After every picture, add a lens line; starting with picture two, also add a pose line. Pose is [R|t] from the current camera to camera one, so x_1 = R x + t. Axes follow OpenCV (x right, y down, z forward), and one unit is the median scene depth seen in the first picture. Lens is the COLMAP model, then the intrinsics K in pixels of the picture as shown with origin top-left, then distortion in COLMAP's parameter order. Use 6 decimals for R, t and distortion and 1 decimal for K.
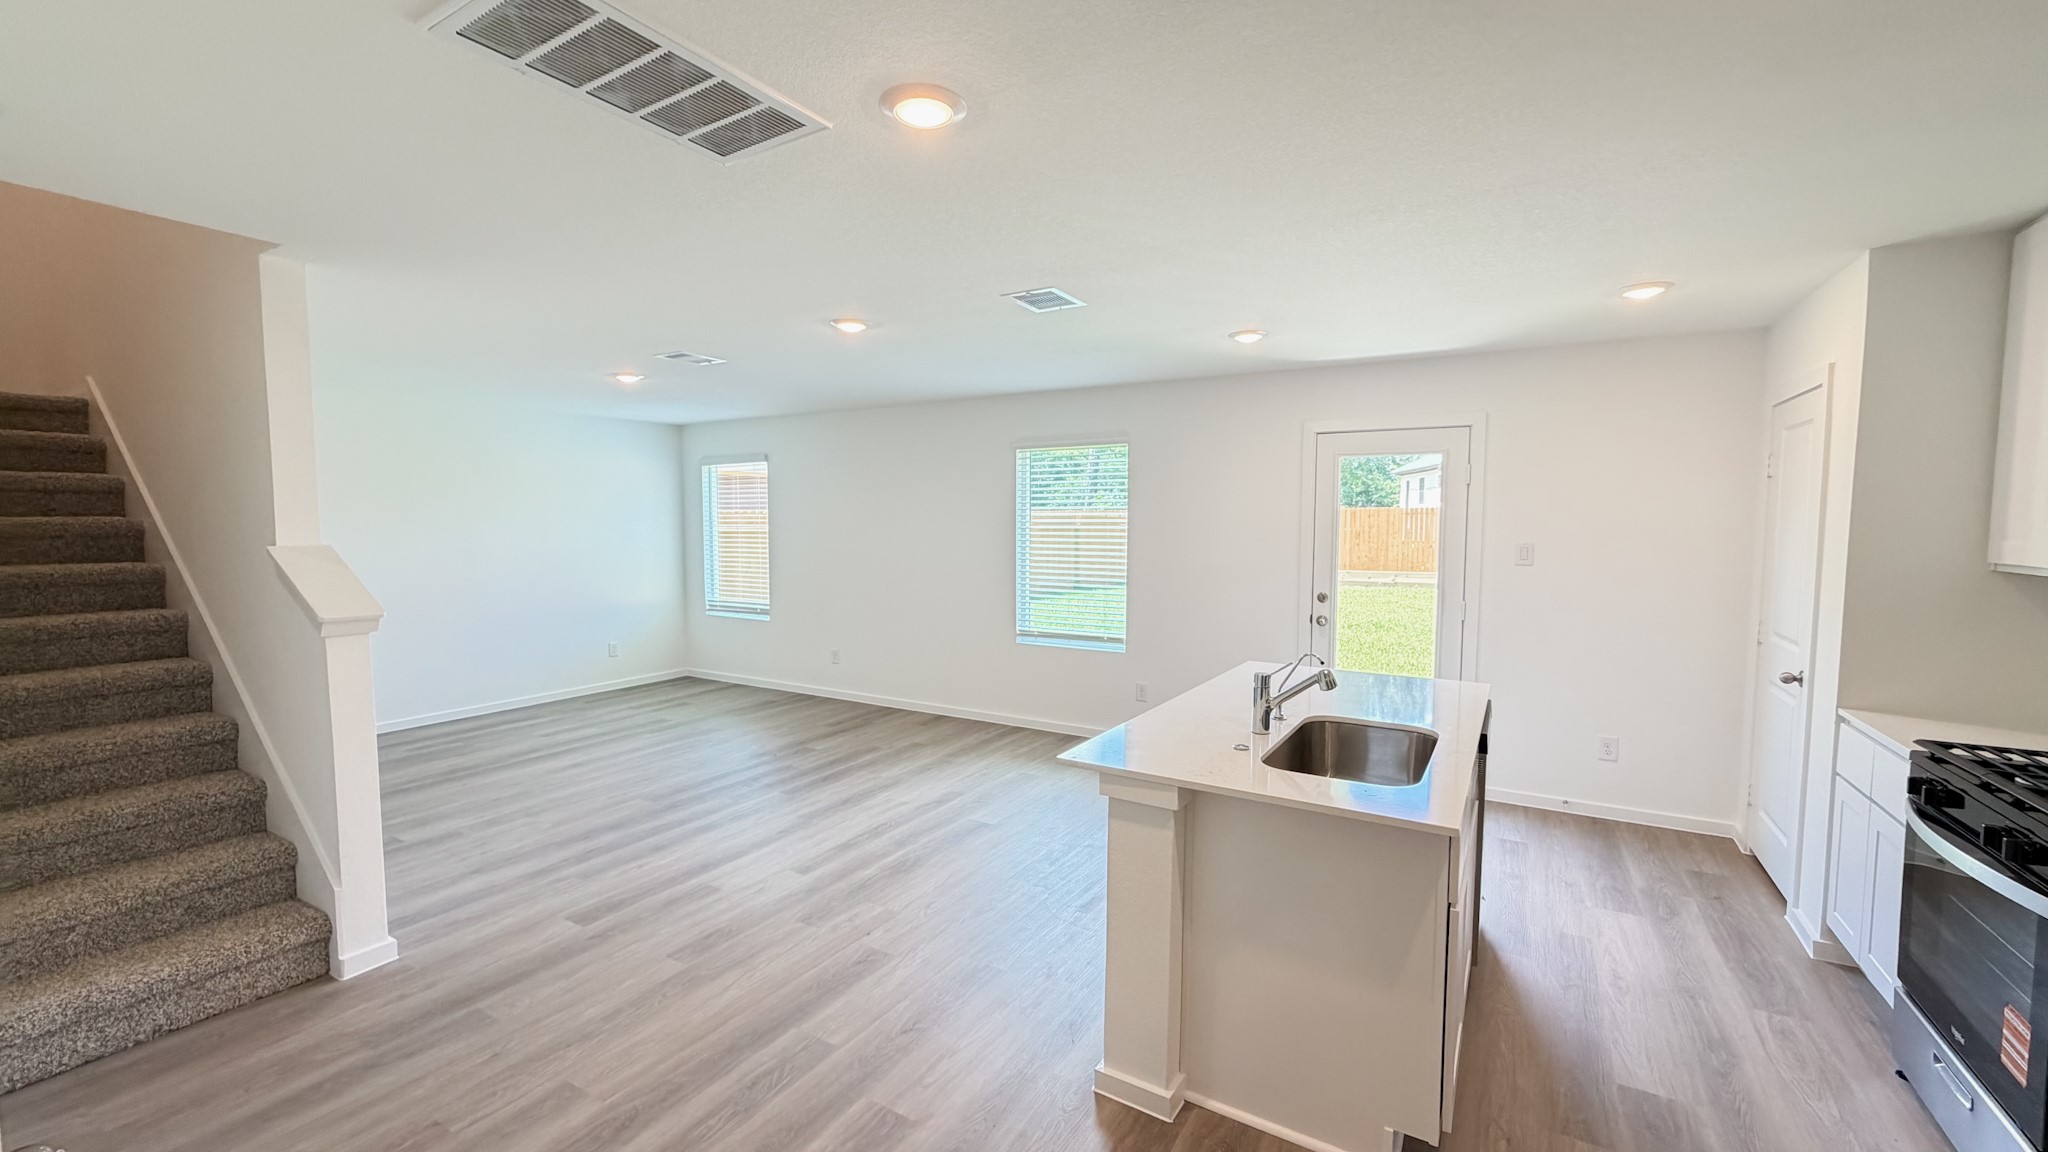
lens RADIAL K [[808.1, 0, 1024.0], [0, 808.1, 576.0], [0, 0, 1]] dist [0.018794, 0.000088]
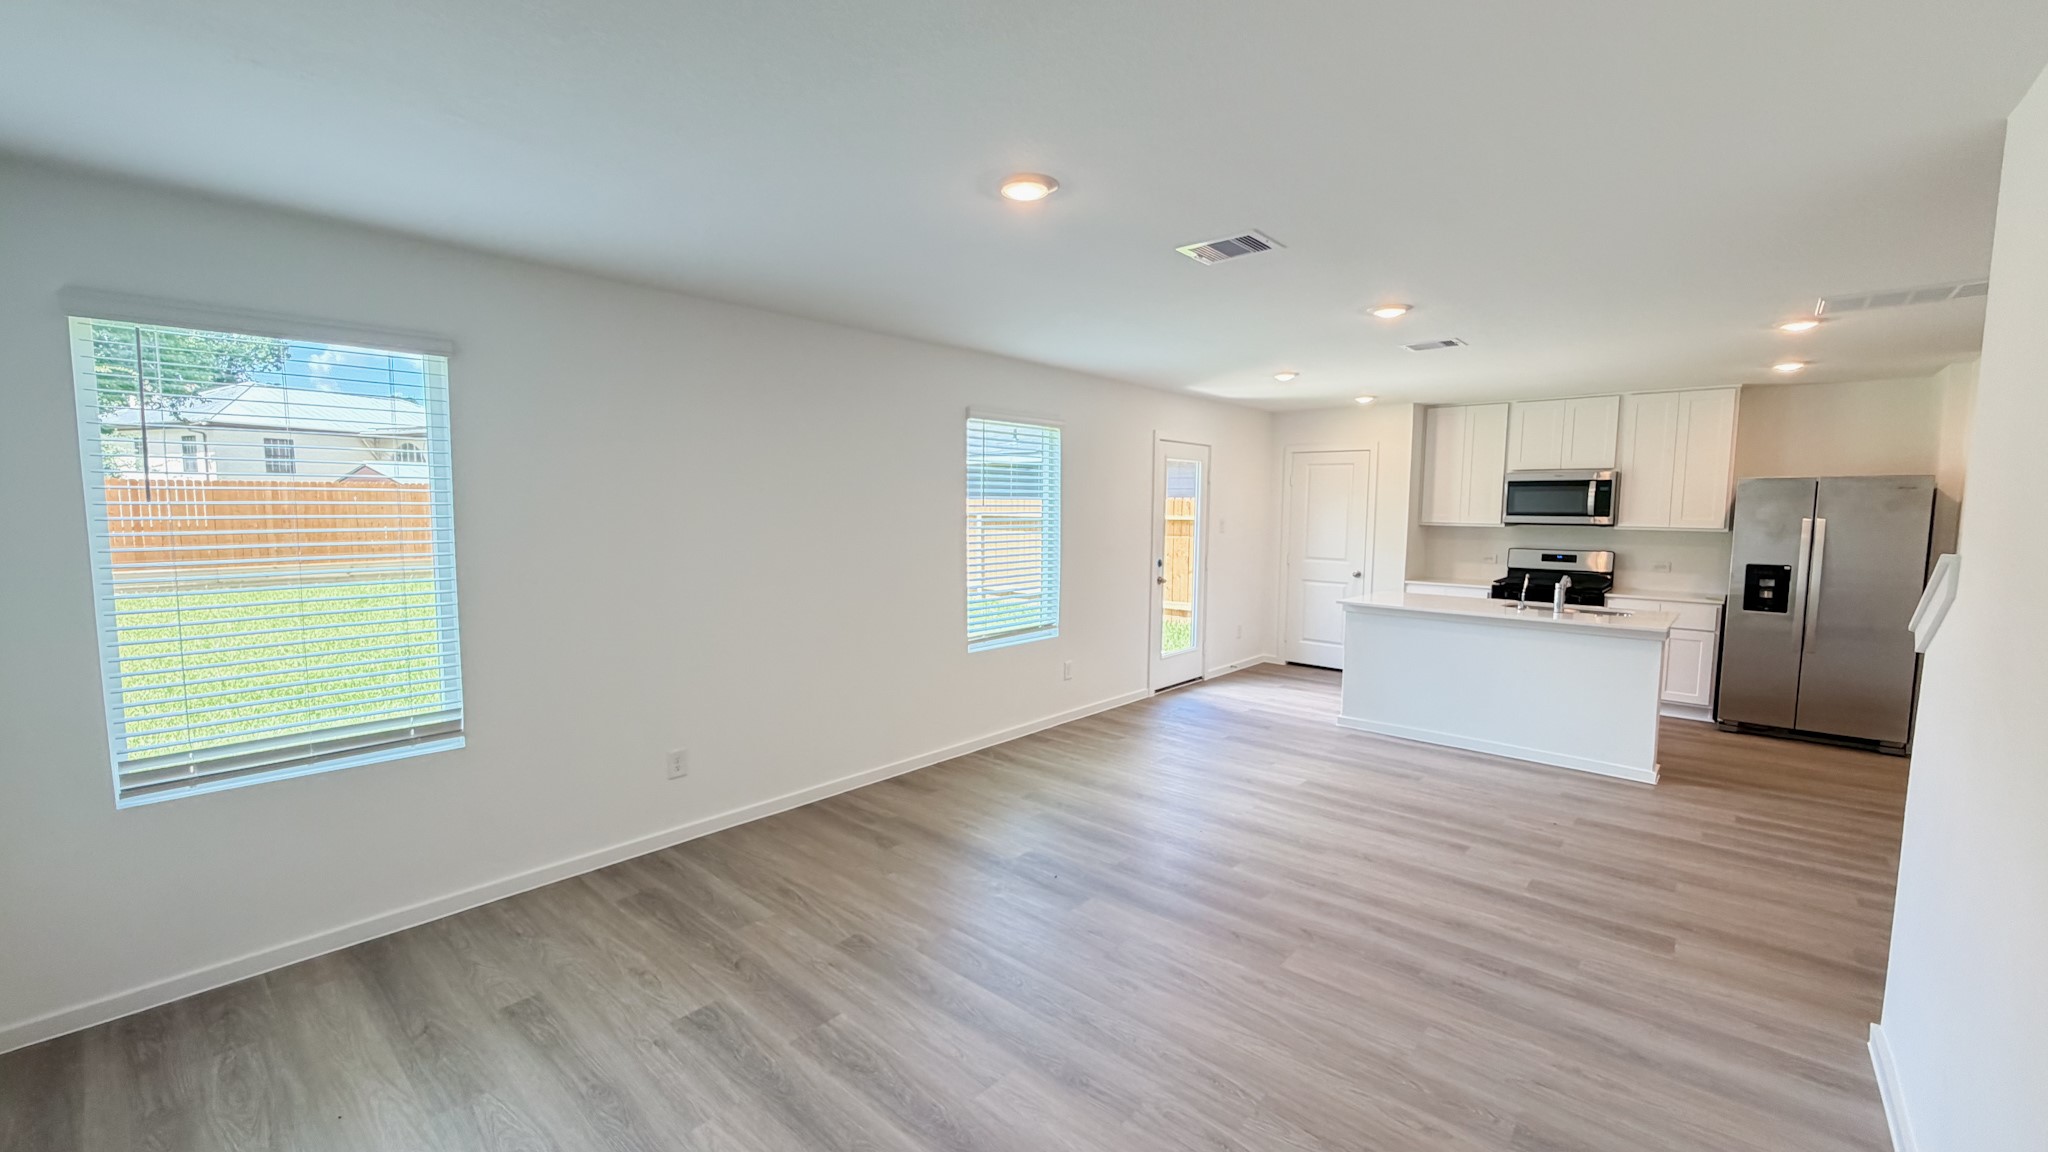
lens RADIAL K [[808.1, 0, 1024.0], [0, 808.1, 576.0], [0, 0, 1]] dist [0.018794, 0.000088]
pose [[0.176618, -0.087141, 0.980414, -1.273110], [0.050865, 0.995550, 0.079323, -0.092680], [-0.982964, 0.035859, 0.180265, 1.253933]]
